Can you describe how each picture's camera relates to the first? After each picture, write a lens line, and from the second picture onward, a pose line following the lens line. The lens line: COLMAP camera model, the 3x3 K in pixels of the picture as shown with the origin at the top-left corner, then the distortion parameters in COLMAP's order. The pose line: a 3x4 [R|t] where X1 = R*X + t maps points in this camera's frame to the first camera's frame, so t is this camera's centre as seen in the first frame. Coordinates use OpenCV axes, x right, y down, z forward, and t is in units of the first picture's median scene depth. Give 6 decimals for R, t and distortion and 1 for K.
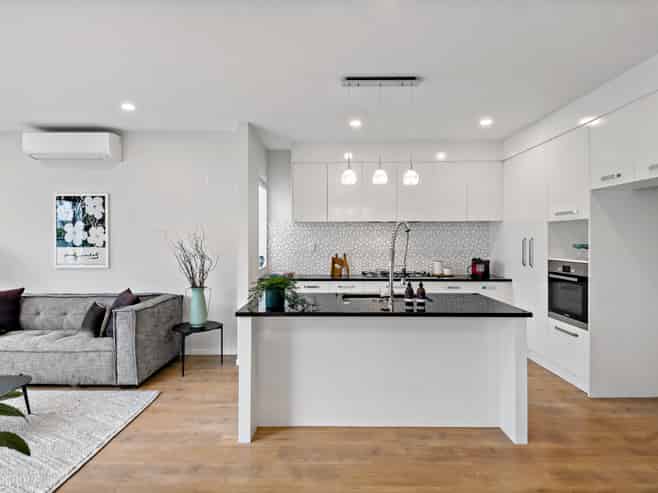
lens RADIAL K [[370.2, 0, 323.5], [0, 370.2, 235.6], [0, 0, 1]] dist [-0.000784, -0.000576]
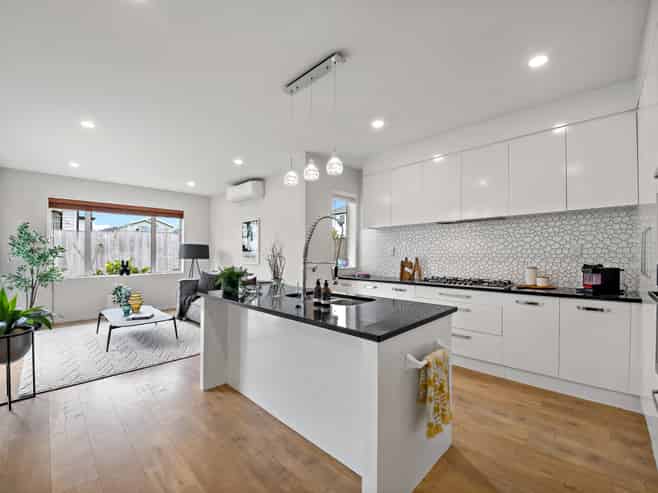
lens RADIAL K [[280.6, 0, 328.1], [0, 280.6, 249.4], [0, 0, 1]] dist [-0.002895, -0.000416]
pose [[0.719951, -0.014783, -0.693867, 0.468124], [0.010887, 0.999891, -0.010007, 0.036212], [0.693939, -0.000349, 0.720034, 0.330624]]
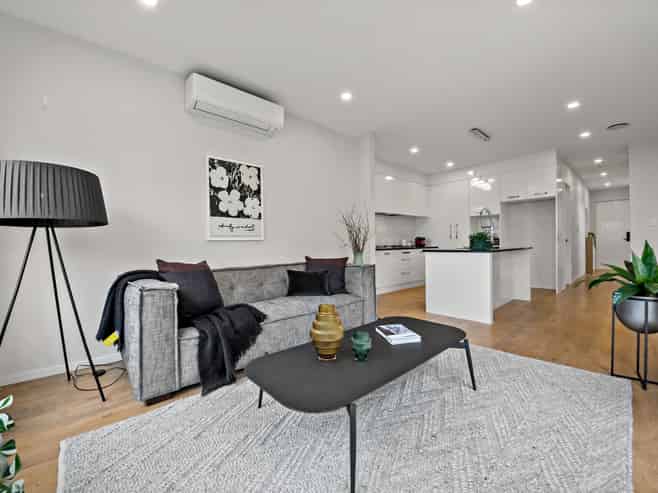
lens RADIAL K [[280.6, 0, 329.9], [0, 280.6, 246.0], [0, 0, 1]] dist [-0.002895, -0.000416]
pose [[0.725341, -0.015166, 0.688223, -0.975669], [0.003546, 0.999826, 0.018295, 0.090455], [-0.688381, -0.010830, 0.725269, 0.319835]]
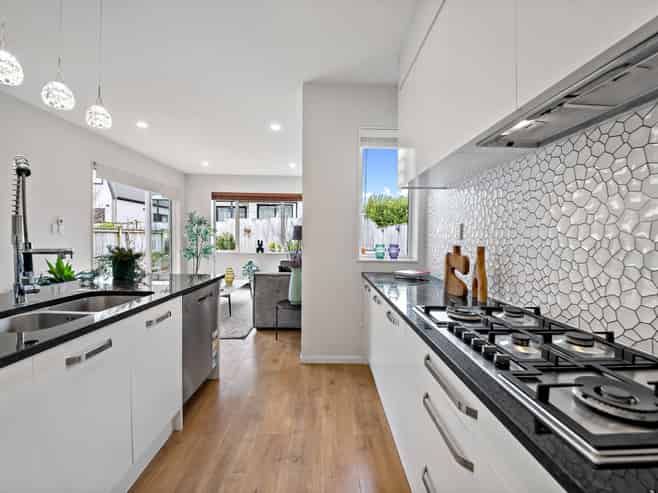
lens RADIAL K [[280.6, 0, 328.7], [0, 280.6, 245.2], [0, 0, 1]] dist [-0.002895, -0.000416]
pose [[0.011170, 0.035619, -0.999303, 0.410884], [0.006986, 0.999338, 0.035699, 0.040049], [0.999913, -0.007380, 0.010914, 0.948351]]
